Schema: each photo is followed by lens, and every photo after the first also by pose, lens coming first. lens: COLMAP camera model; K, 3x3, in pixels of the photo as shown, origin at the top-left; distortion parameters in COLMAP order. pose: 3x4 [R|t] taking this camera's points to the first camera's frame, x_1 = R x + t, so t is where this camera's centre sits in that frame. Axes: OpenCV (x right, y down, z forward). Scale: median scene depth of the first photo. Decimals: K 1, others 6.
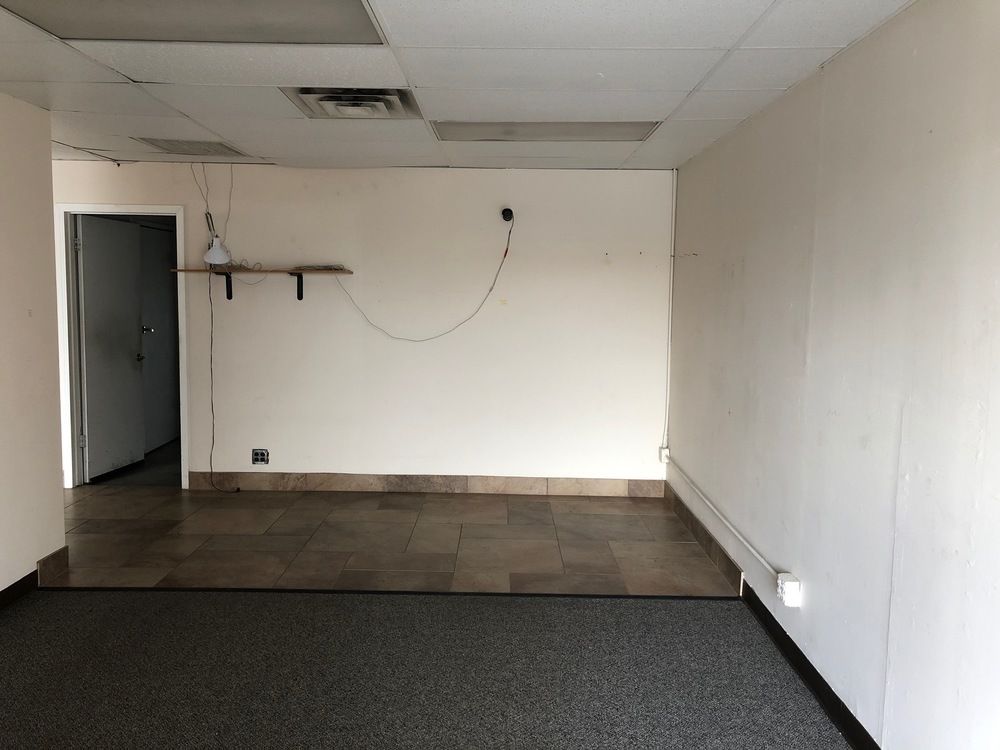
lens RADIAL K [[826.9, 0, 500.8], [0, 826.9, 373.8], [0, 0, 1]] dist [0.013994, -0.014282]
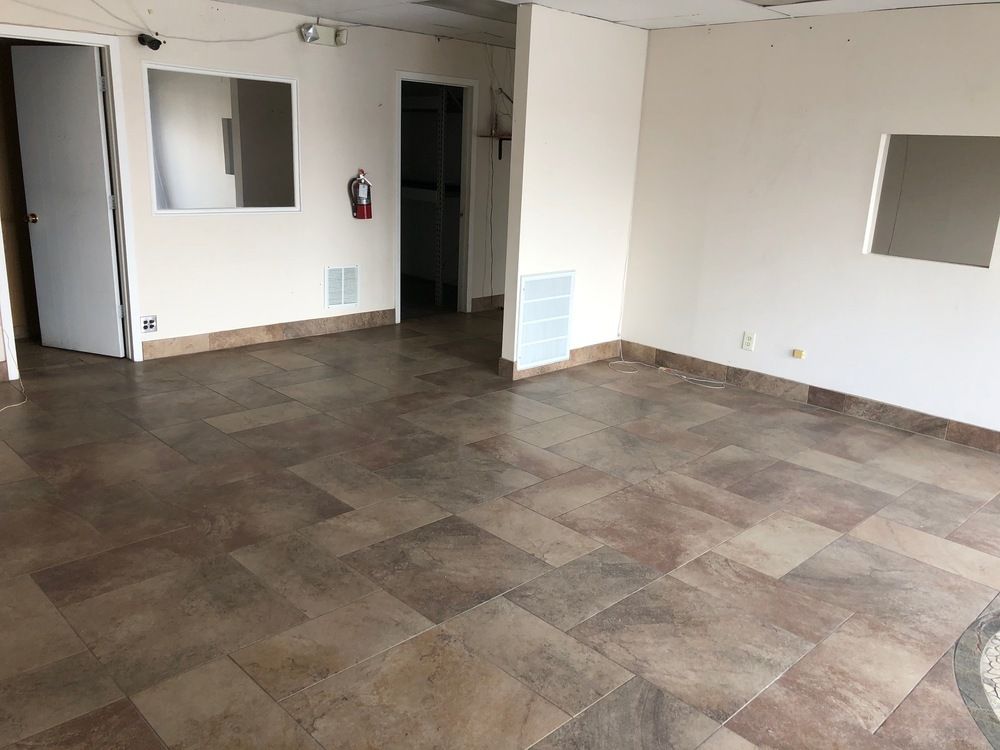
lens RADIAL K [[826.9, 0, 490.3], [0, 826.9, 369.5], [0, 0, 1]] dist [0.013994, -0.014282]
pose [[0.711473, -0.171044, 0.681579, -0.674787], [0.056479, 0.980705, 0.187155, -0.005298], [-0.700440, -0.094660, 0.707406, 0.040465]]
